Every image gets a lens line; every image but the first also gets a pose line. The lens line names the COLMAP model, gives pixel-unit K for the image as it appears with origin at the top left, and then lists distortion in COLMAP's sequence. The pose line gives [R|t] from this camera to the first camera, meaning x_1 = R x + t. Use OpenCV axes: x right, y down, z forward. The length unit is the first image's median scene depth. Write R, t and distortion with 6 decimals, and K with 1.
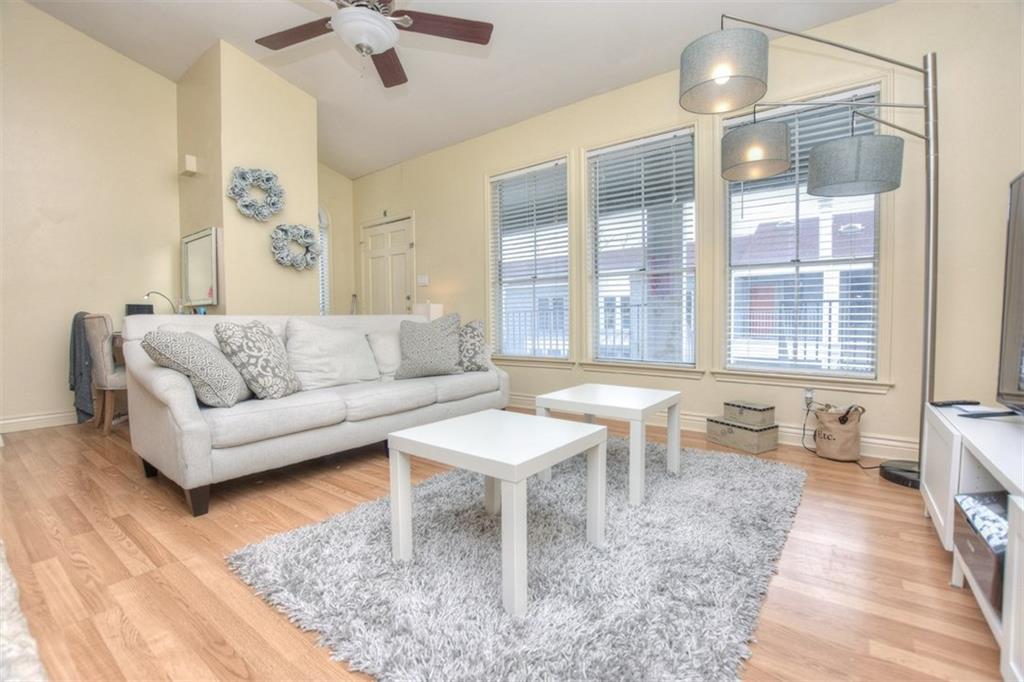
lens RADIAL K [[454.1, 0, 513.9], [0, 454.1, 336.8], [0, 0, 1]] dist [-0.025817, 0.000031]
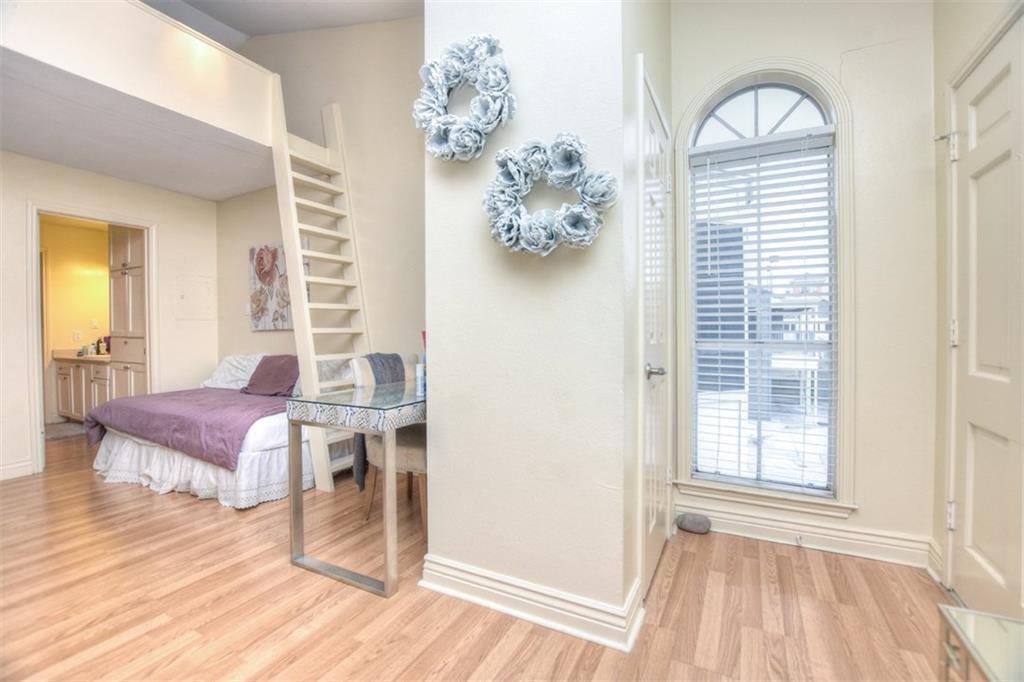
lens RADIAL K [[454.1, 0, 513.9], [0, 454.1, 336.8], [0, 0, 1]] dist [-0.025817, 0.000031]
pose [[0.170996, 0.022787, -0.985008, -0.151974], [-0.028747, 0.999422, 0.018130, -0.106790], [0.984852, 0.025216, 0.171553, 1.094143]]
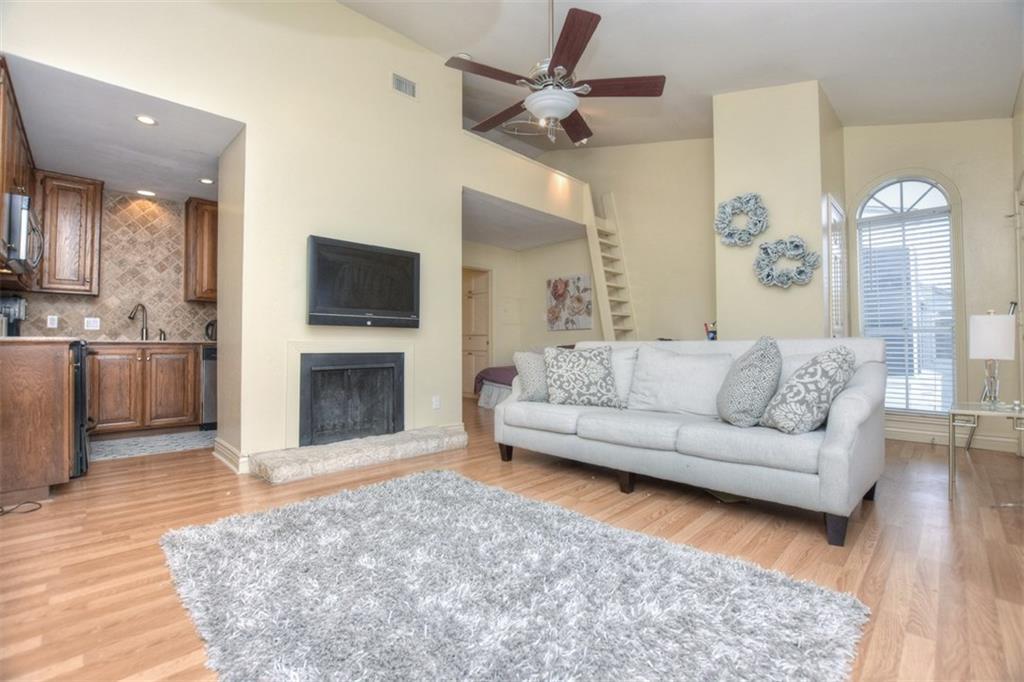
lens RADIAL K [[454.1, 0, 513.9], [0, 454.1, 336.8], [0, 0, 1]] dist [-0.025817, 0.000031]
pose [[-0.131849, -0.007633, -0.991240, 0.561347], [-0.028404, 0.999589, -0.003919, -0.038116], [0.990863, 0.027638, -0.132011, 0.698082]]
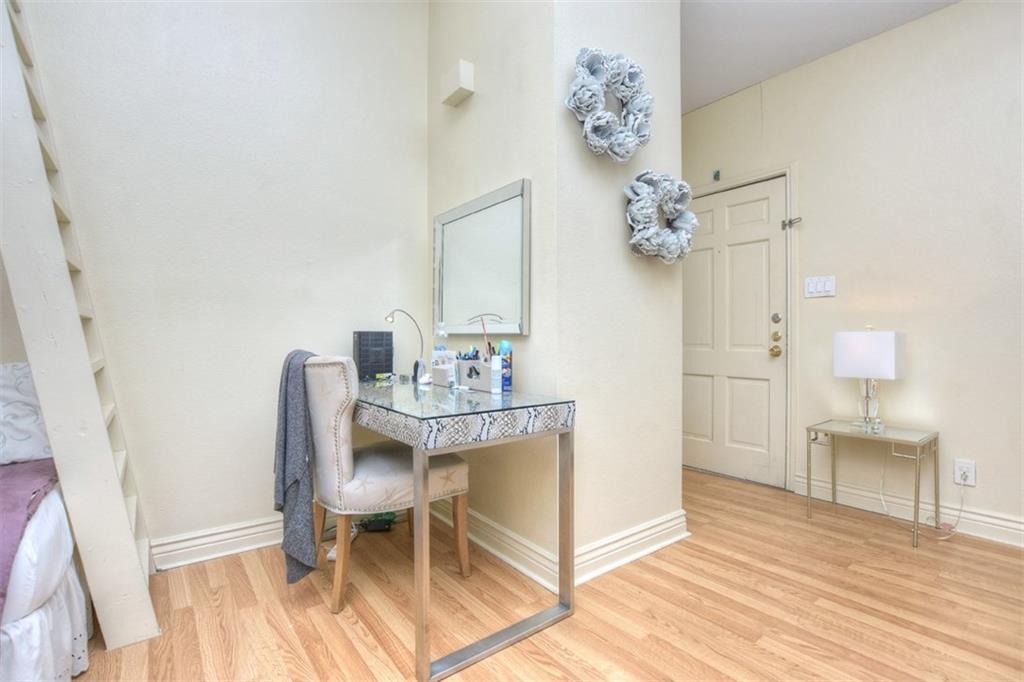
lens RADIAL K [[467.8, 0, 512.0], [0, 467.8, 341.0], [0, 0, 1]] dist [-0.035552, -0.000121]
pose [[0.964484, 0.010812, -0.263919, -0.616072], [-0.018199, 0.999508, -0.025560, -0.058655], [0.263513, 0.029455, 0.964206, 0.569486]]
